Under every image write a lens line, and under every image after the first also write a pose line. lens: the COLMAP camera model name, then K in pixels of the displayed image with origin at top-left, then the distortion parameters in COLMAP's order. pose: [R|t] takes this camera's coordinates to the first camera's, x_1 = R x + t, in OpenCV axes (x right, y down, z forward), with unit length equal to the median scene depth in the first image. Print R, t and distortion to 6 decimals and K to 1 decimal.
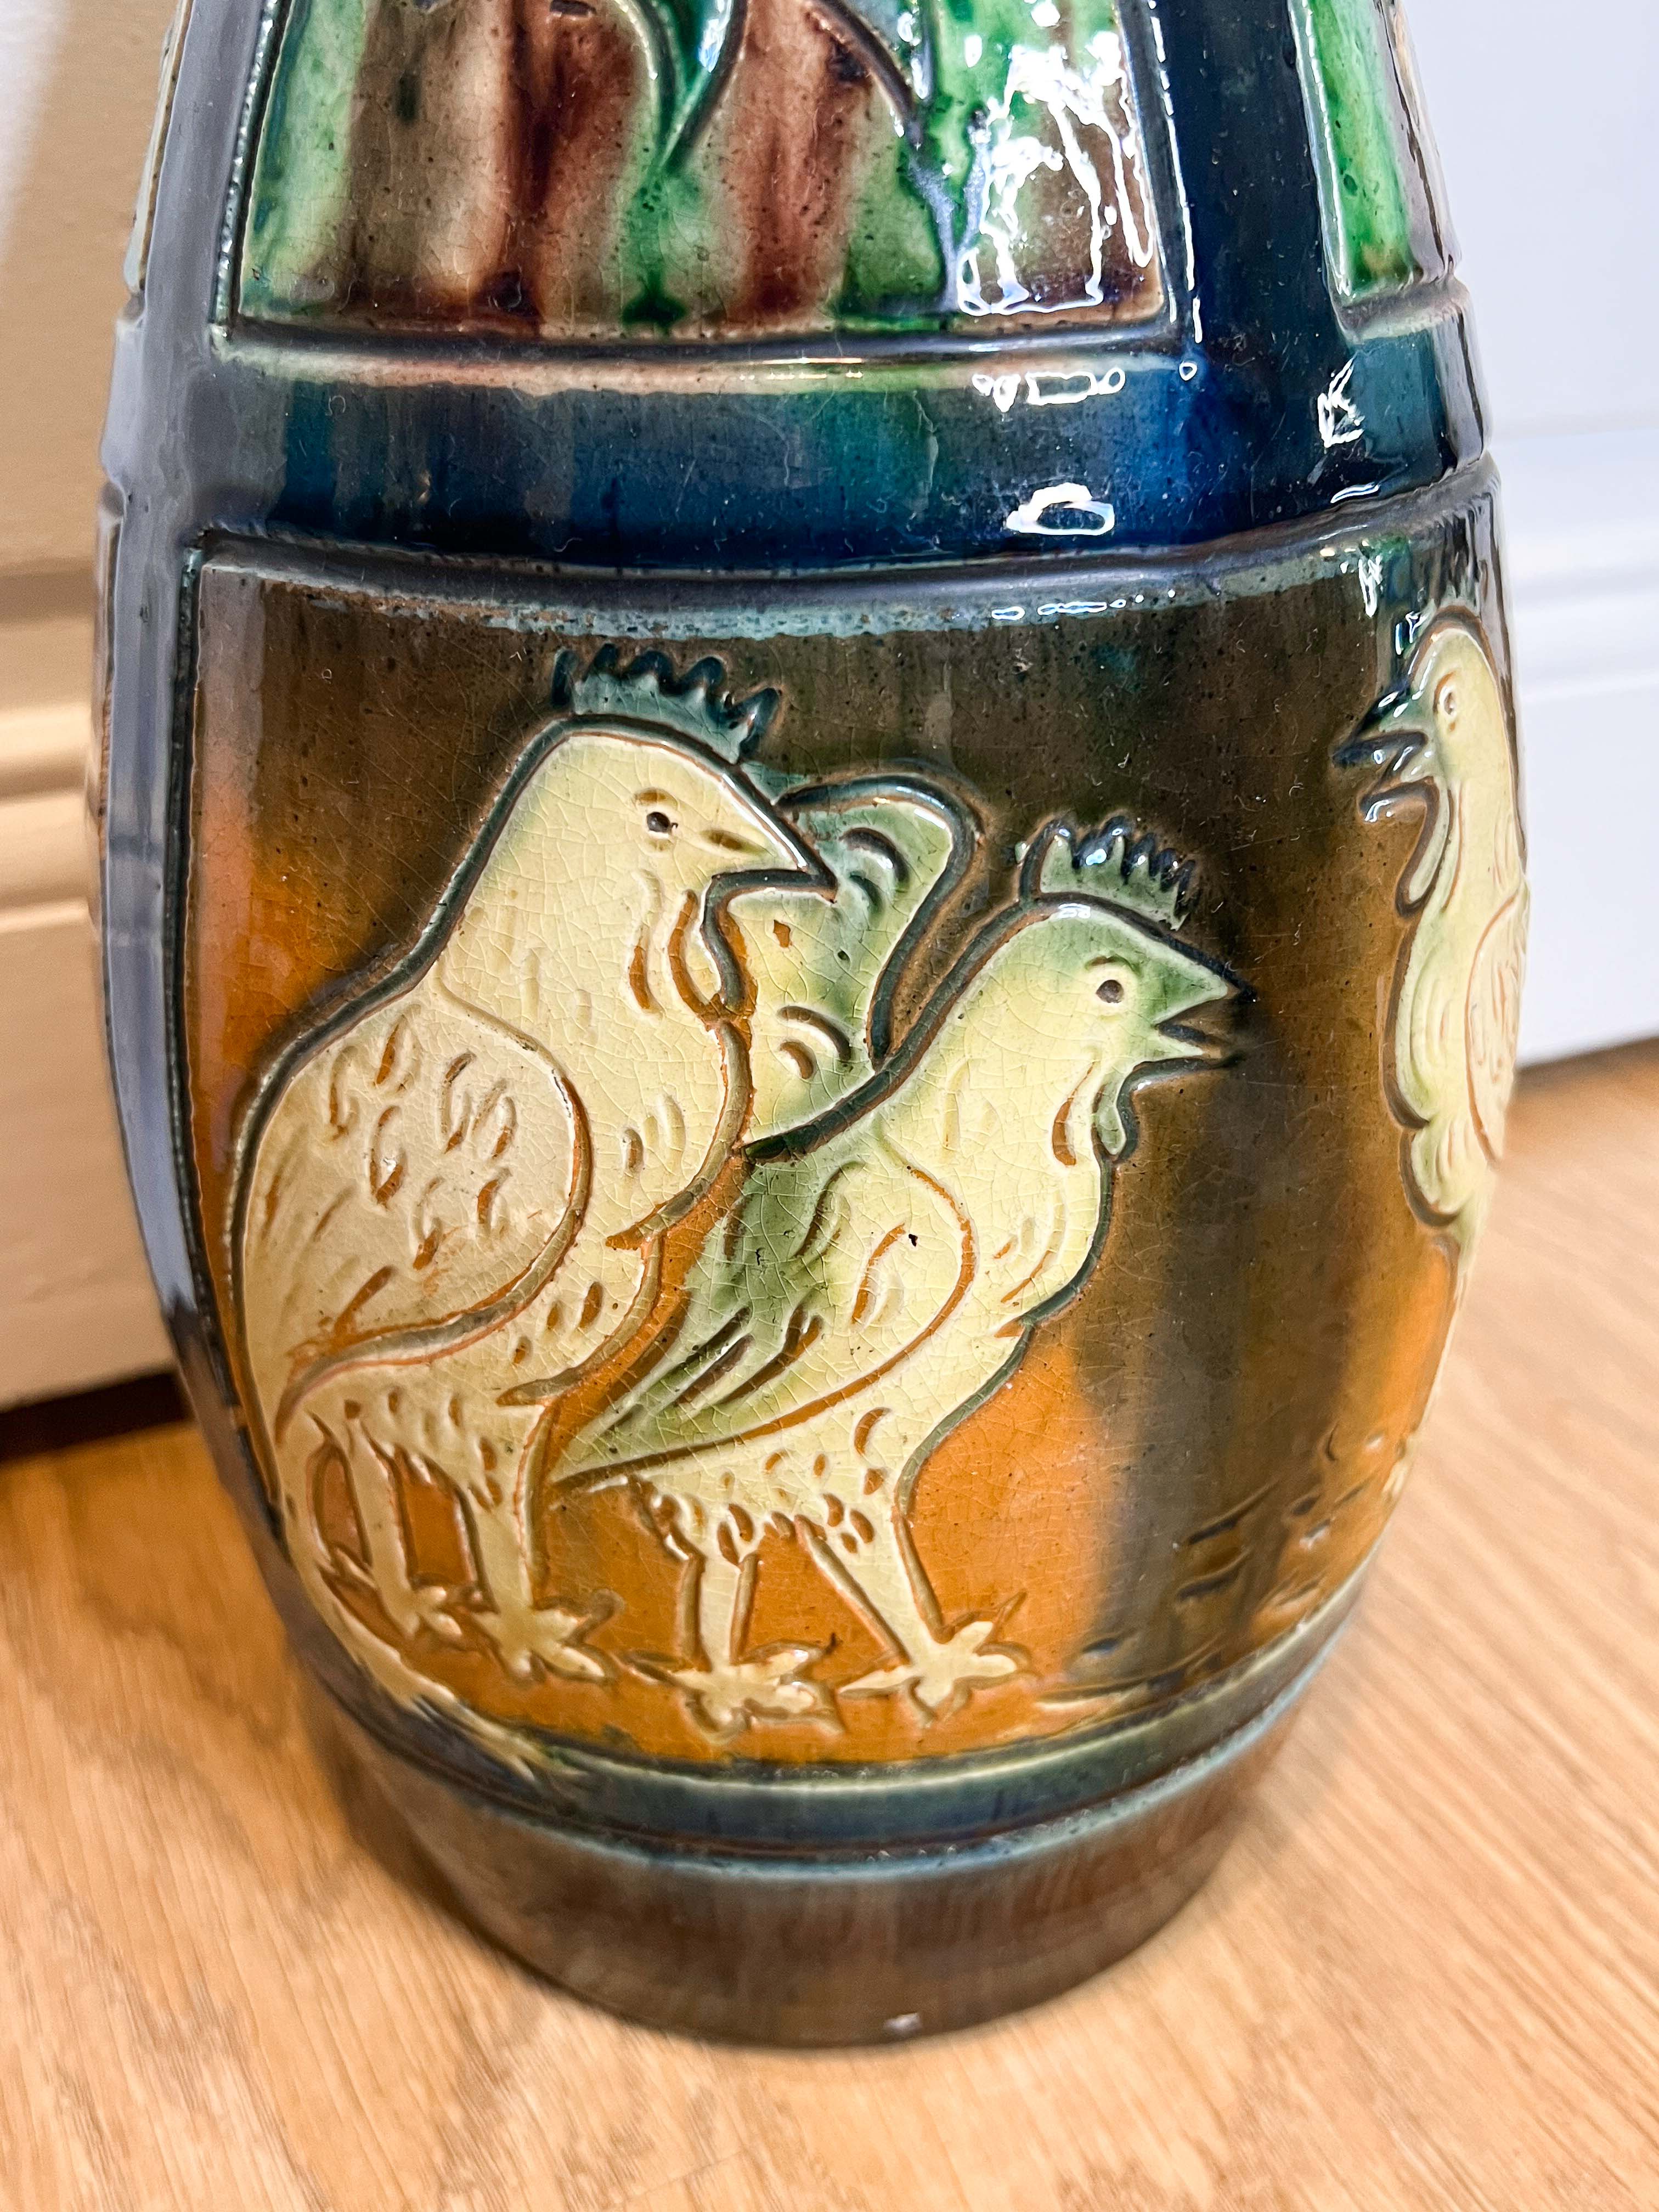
lens RADIAL K [[2213.5, 0, 923.9], [0, 2213.5, 1155.1], [0, 0, 1]] dist [0.001820, 0.000000]
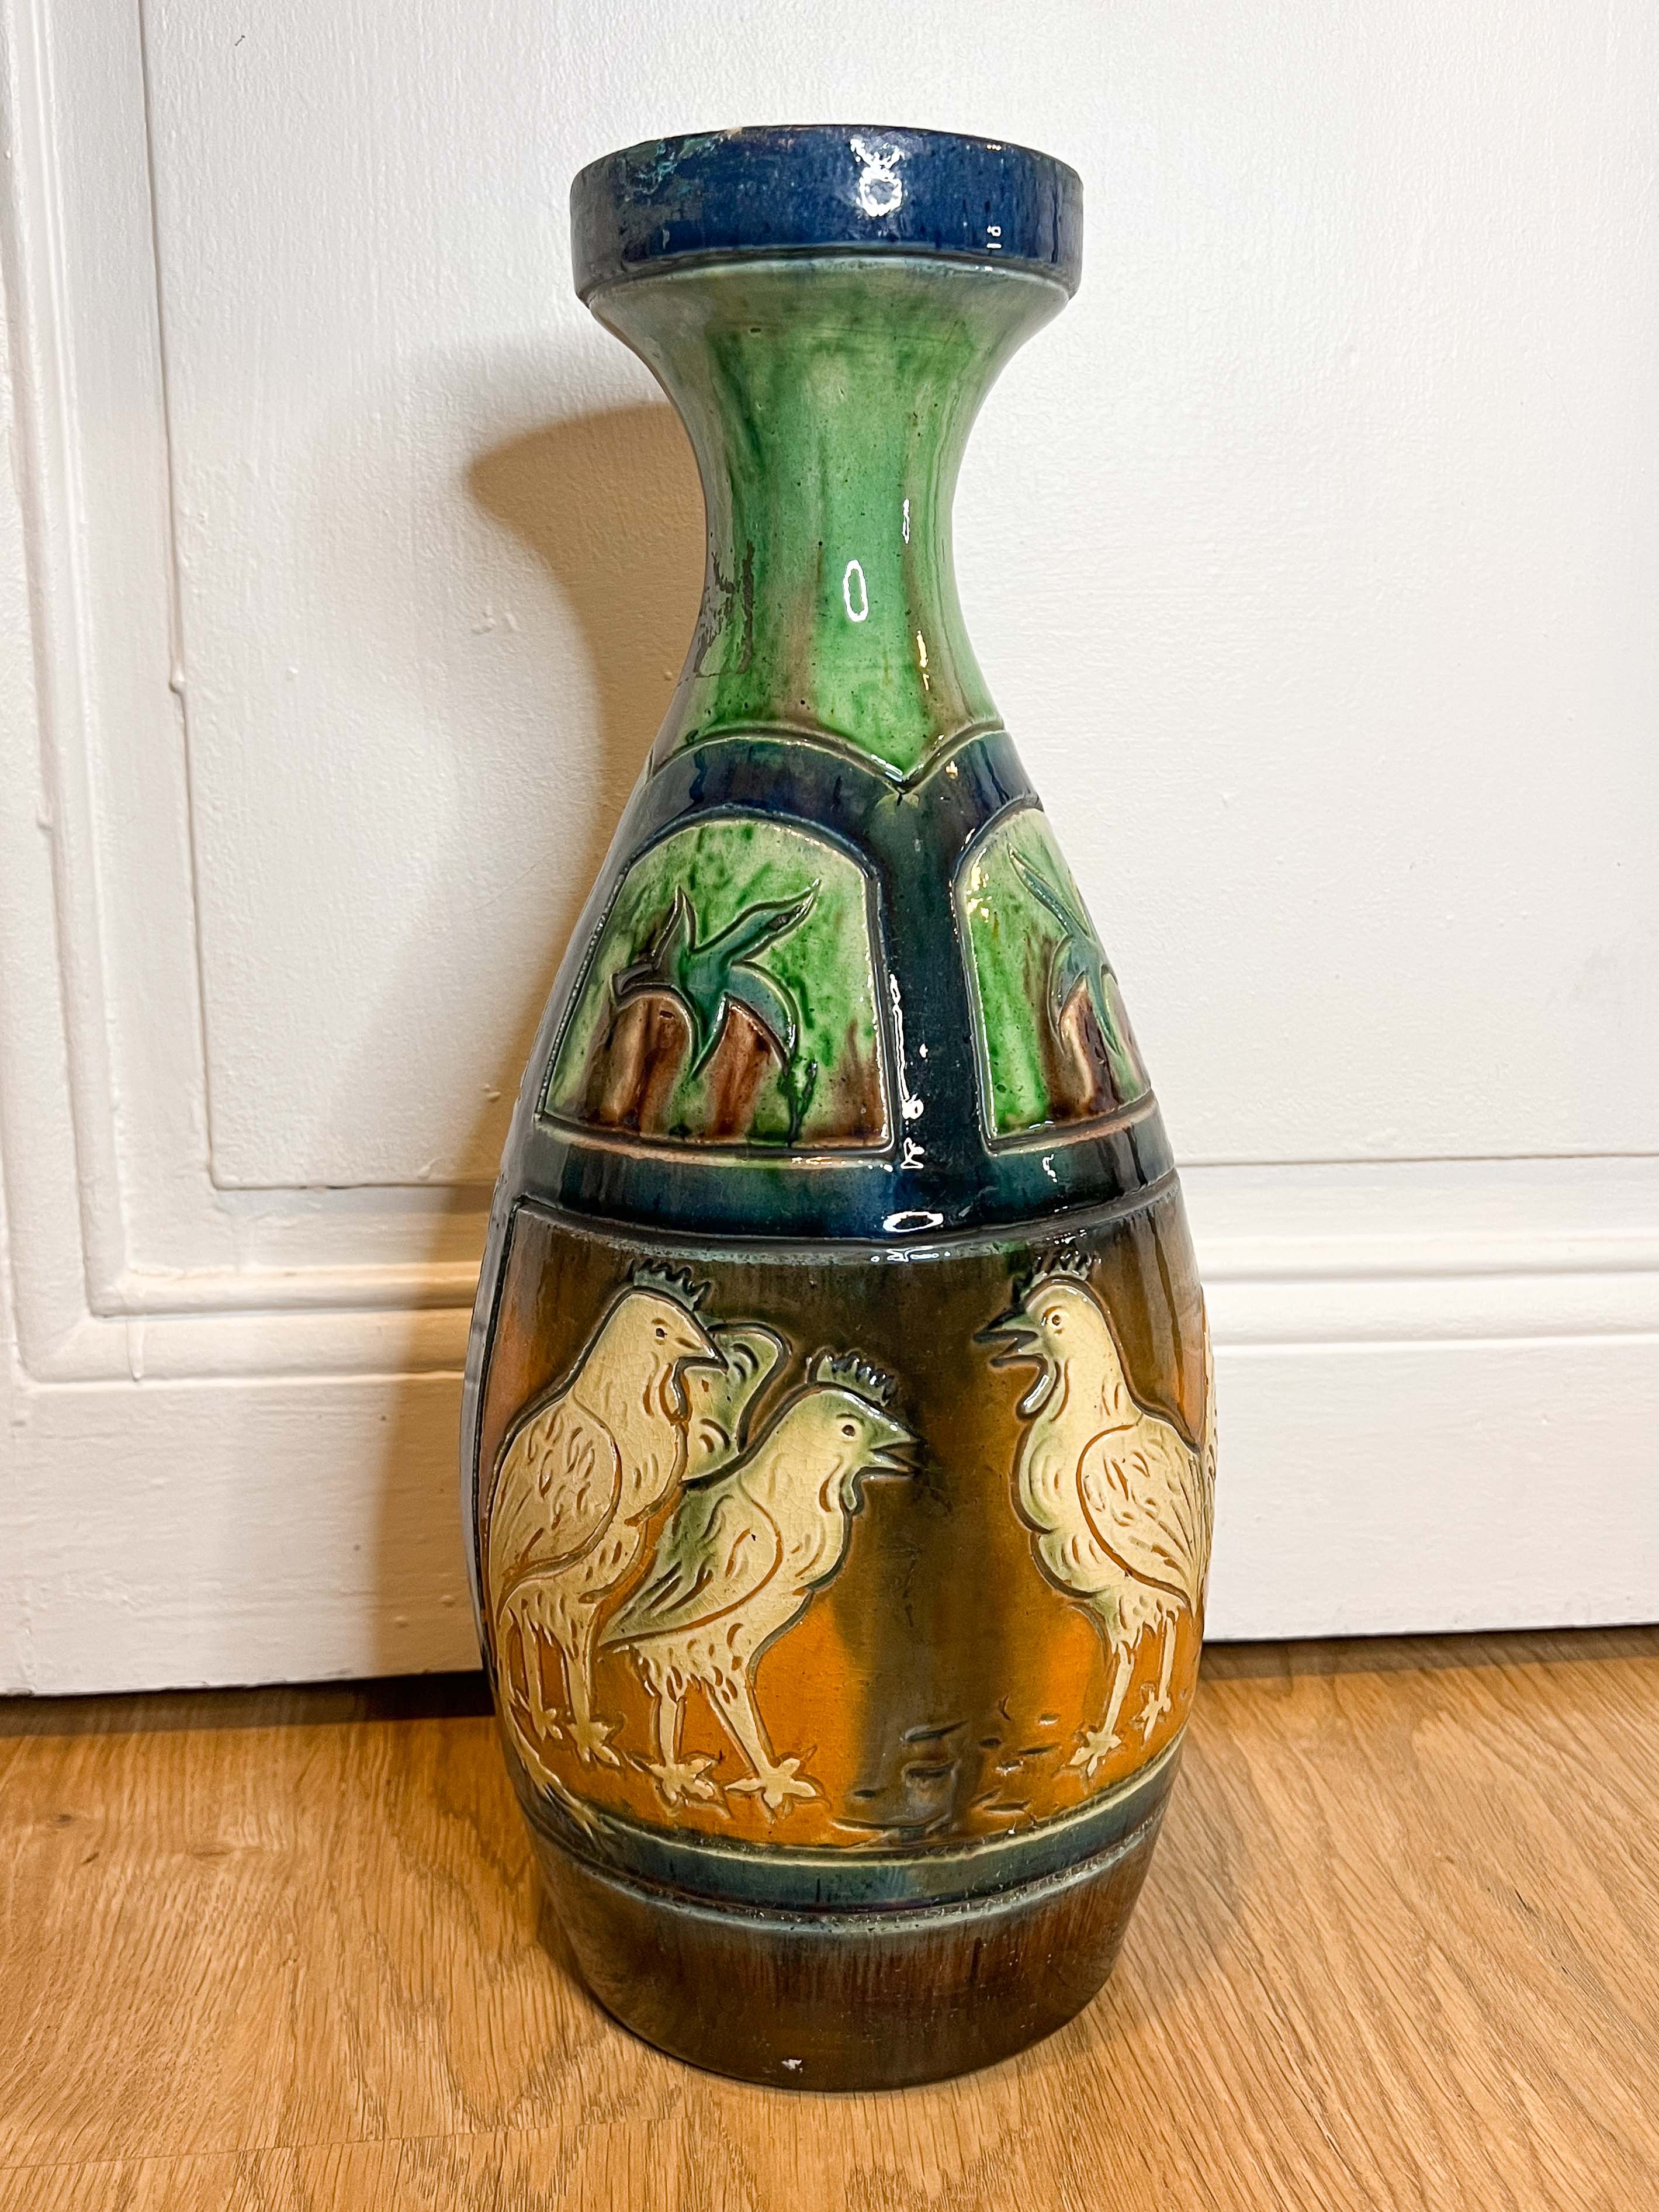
lens RADIAL K [[2213.4, 0, 814.9], [0, 2213.4, 1110.5], [0, 0, 1]] dist [0.001820, 0.000000]
pose [[0.946766, 0.064828, -0.315328, 0.691281], [-0.153497, 0.951904, -0.265173, 0.201556], [0.282971, 0.299459, 0.911181, -1.057037]]
